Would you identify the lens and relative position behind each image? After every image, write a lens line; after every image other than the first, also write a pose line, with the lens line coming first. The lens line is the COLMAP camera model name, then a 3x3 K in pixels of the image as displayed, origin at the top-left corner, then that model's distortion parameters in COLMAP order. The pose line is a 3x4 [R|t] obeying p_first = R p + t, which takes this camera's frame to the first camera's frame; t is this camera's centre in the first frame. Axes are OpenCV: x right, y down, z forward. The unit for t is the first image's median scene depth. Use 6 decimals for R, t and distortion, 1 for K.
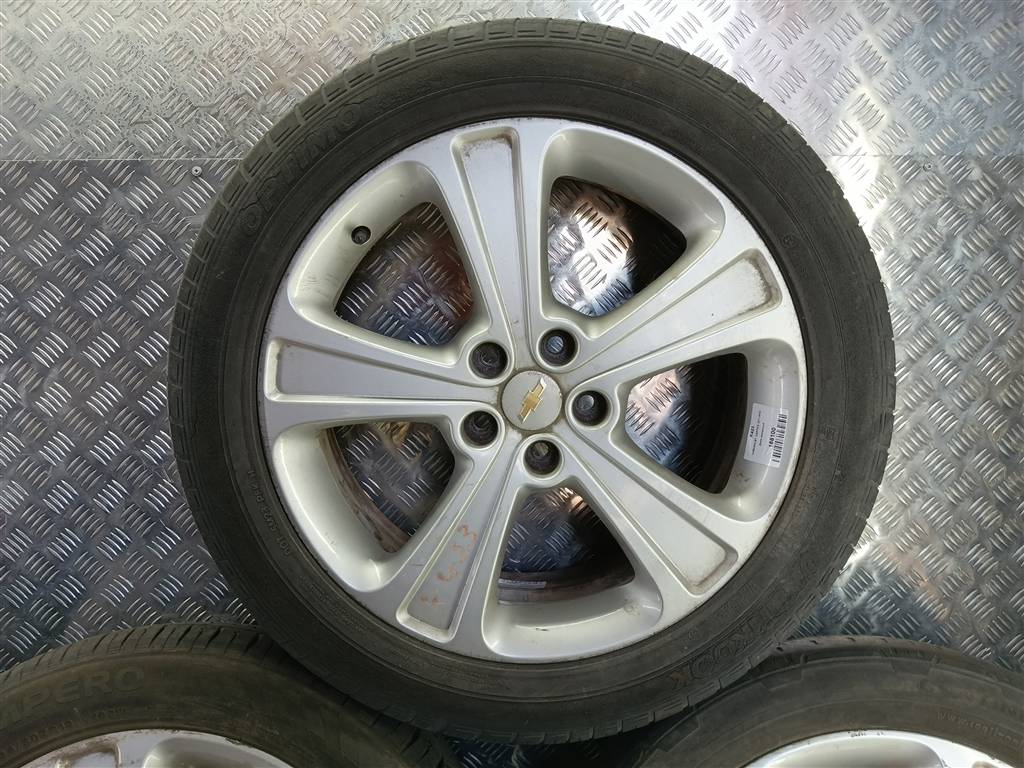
lens RADIAL K [[832.3, 0, 512.0], [0, 832.3, 384.0], [0, 0, 1]] dist [0.073162, -0.161026]
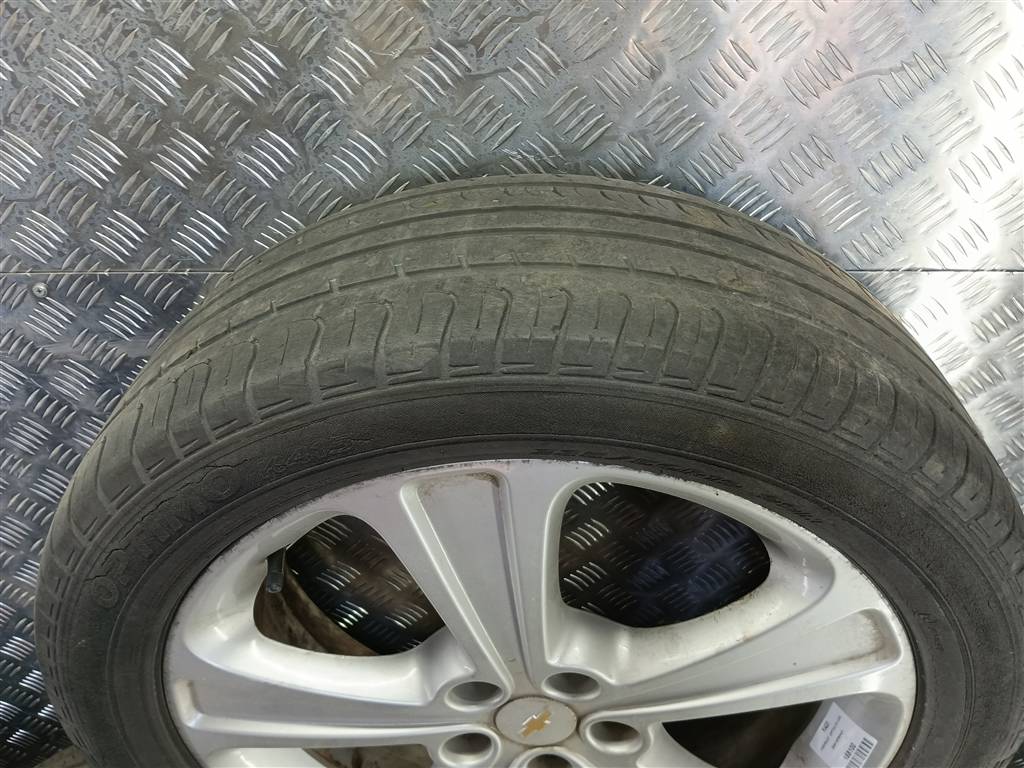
lens RADIAL K [[870.1, 0, 533.0], [0, 870.1, 383.3], [0, 0, 1]] dist [0.074971, -0.192409]
pose [[0.999277, 0.014943, -0.034946, 0.036500], [0.003733, 0.876435, 0.481506, -0.518705], [0.037823, -0.481288, 0.875746, 0.378742]]
